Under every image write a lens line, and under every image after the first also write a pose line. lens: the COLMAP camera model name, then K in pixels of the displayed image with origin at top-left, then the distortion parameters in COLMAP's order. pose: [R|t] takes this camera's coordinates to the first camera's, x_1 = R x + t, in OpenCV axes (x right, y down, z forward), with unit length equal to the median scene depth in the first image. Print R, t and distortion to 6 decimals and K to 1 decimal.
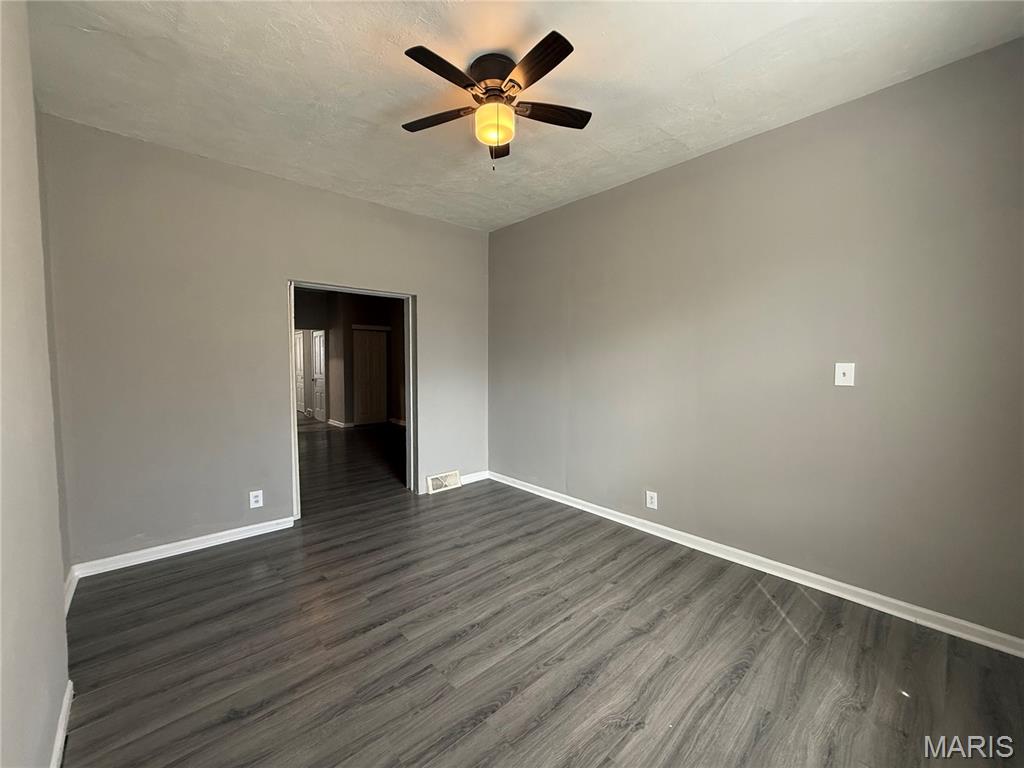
lens RADIAL K [[403.6, 0, 512.0], [0, 403.6, 382.3], [0, 0, 1]] dist [0.000654, -0.000127]
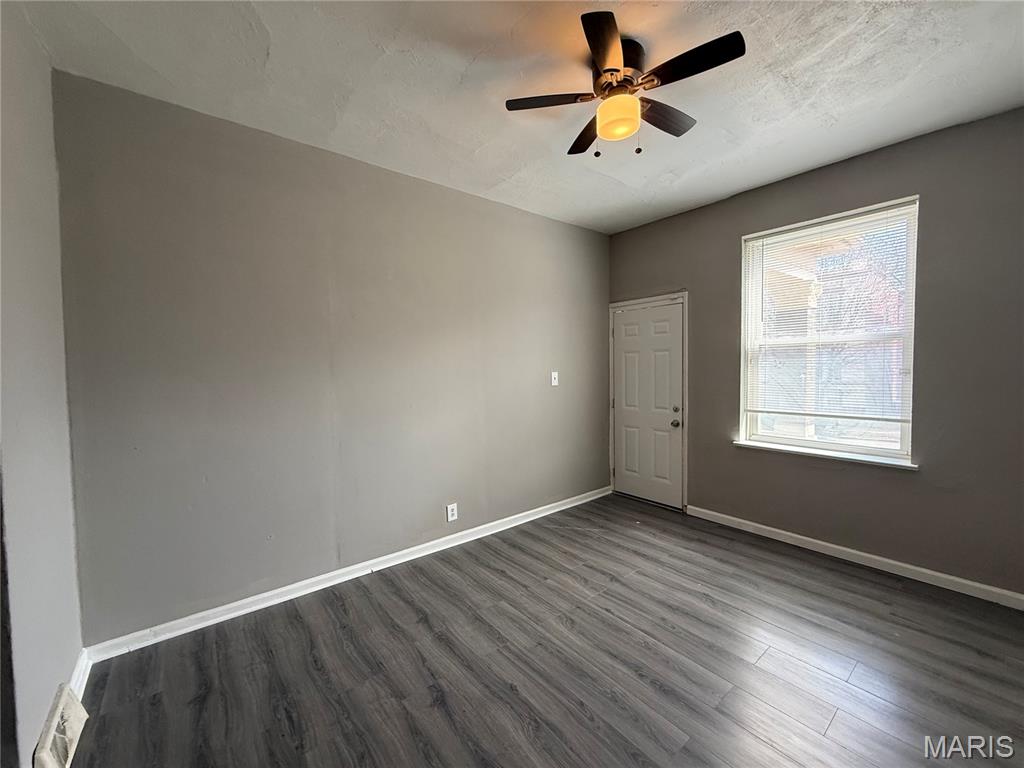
lens RADIAL K [[403.6, 0, 512.0], [0, 403.6, 384.2], [0, 0, 1]] dist [0.000654, -0.000127]
pose [[0.067057, -0.042154, 0.996858, -0.762324], [0.066958, 0.997045, 0.037658, -0.063139], [-0.995500, 0.064222, 0.069682, 0.930588]]
